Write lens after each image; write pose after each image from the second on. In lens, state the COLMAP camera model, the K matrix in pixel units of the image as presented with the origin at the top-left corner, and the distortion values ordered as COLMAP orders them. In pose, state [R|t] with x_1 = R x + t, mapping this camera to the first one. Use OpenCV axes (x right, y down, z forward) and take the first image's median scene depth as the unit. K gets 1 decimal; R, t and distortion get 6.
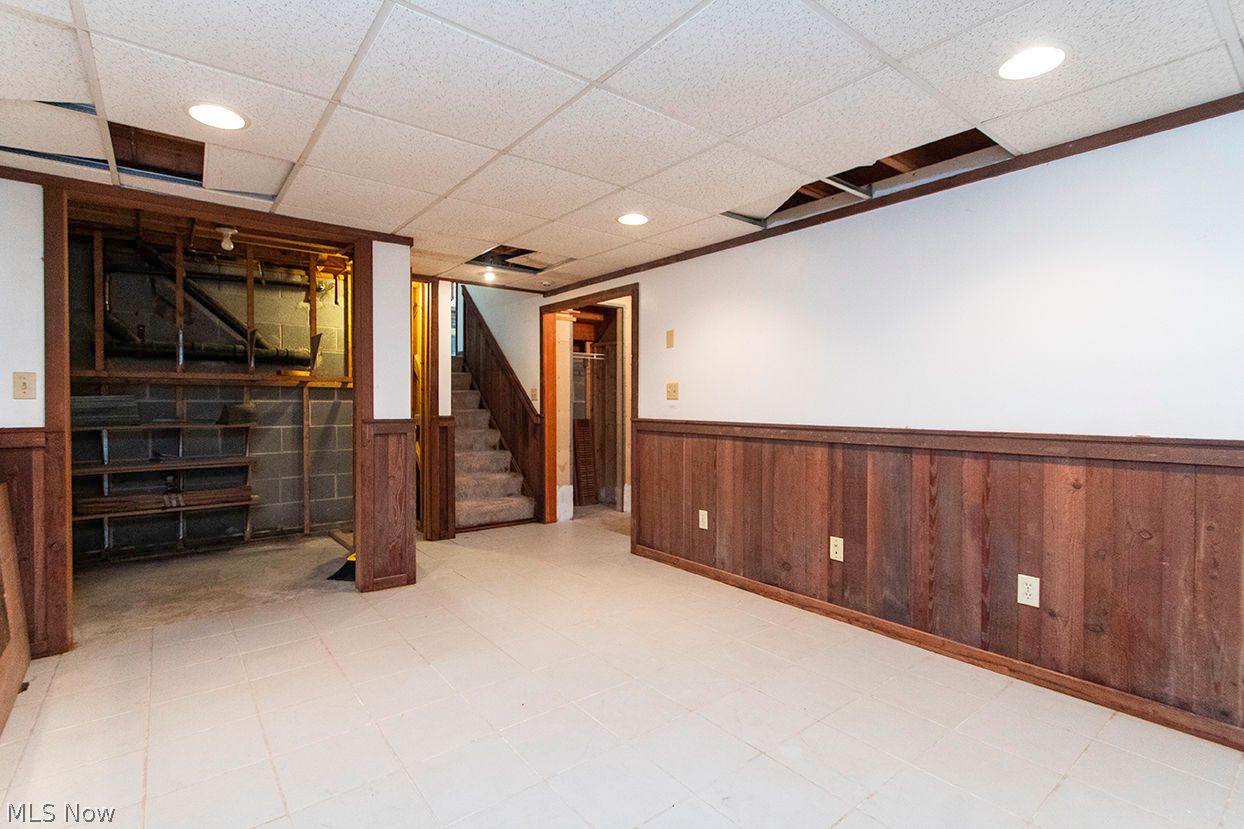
lens RADIAL K [[579.3, 0, 619.1], [0, 579.3, 416.2], [0, 0, 1]] dist [-0.075062, 0.029625]
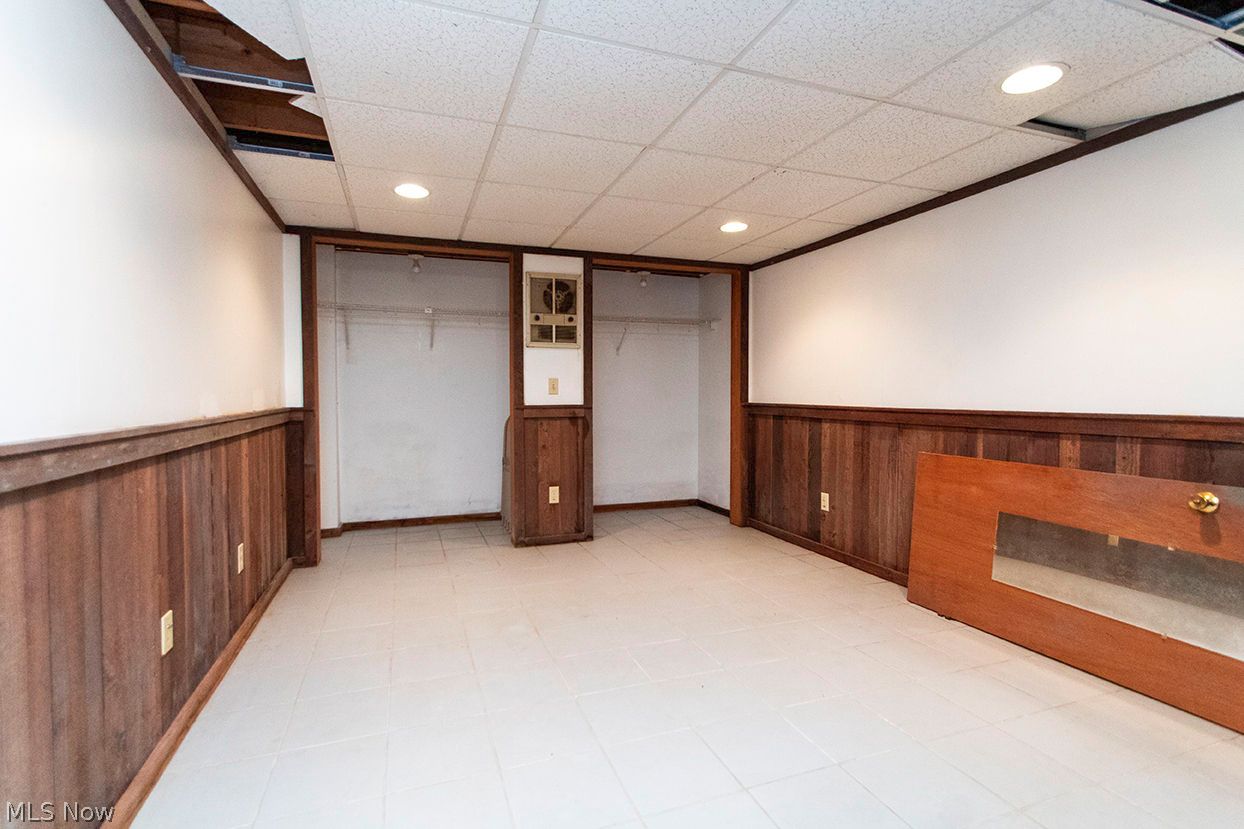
lens RADIAL K [[587.1, 0, 616.6], [0, 587.1, 404.6], [0, 0, 1]] dist [0.001085, 0.000298]
pose [[0.958732, -0.002995, -0.284295, 0.129384], [0.003349, 0.999994, 0.000759, 0.005004], [0.284291, -0.001680, 0.958737, -0.169419]]
